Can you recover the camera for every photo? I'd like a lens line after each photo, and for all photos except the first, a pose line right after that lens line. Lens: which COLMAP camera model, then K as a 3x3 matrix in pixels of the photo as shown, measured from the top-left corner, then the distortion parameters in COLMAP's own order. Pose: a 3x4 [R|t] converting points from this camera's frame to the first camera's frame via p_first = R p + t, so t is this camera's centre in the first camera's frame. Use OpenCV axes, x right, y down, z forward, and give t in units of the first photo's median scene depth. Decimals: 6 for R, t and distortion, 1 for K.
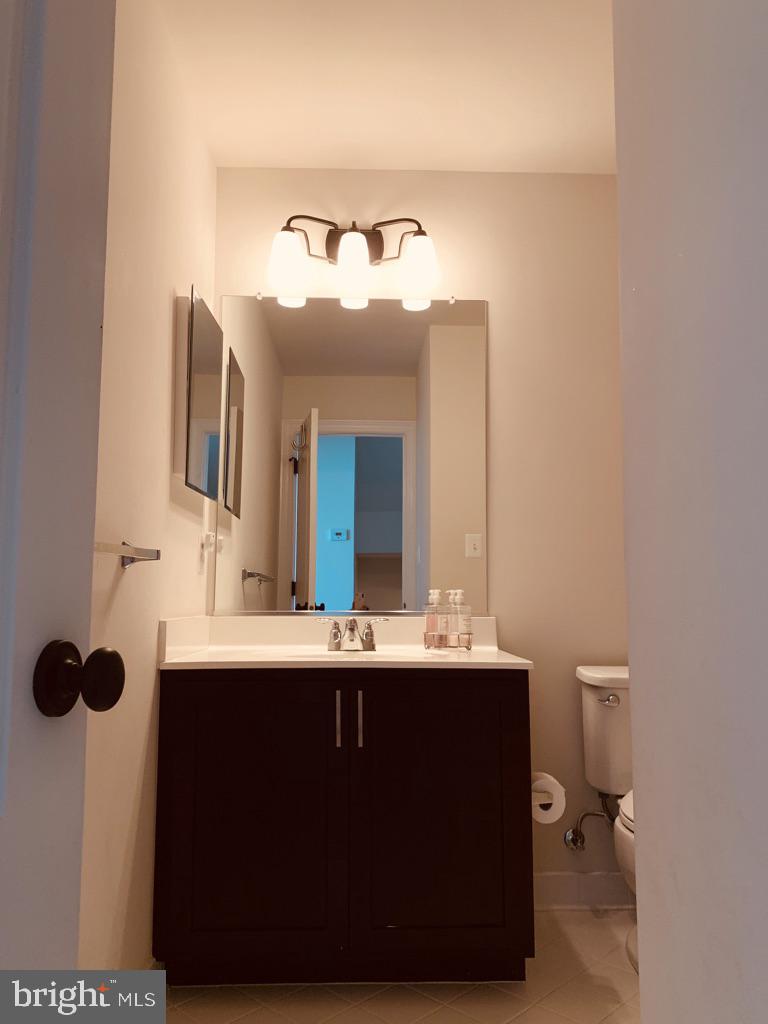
lens RADIAL K [[778.5, 0, 380.8], [0, 778.5, 516.8], [0, 0, 1]] dist [0.012834, -0.010272]
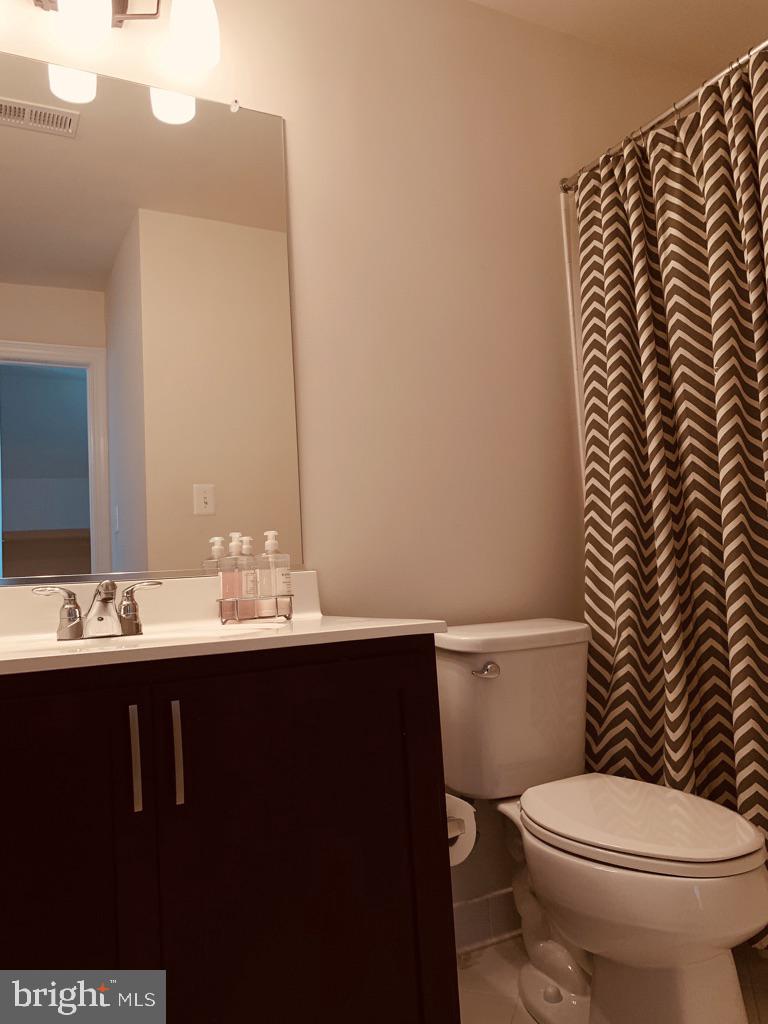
lens RADIAL K [[778.5, 0, 380.8], [0, 778.5, 516.8], [0, 0, 1]] dist [0.012834, -0.010272]
pose [[0.900454, -0.023019, 0.434343, -0.102958], [0.015782, 0.999670, 0.020261, 0.069384], [-0.434666, -0.011390, 0.900520, 0.359829]]
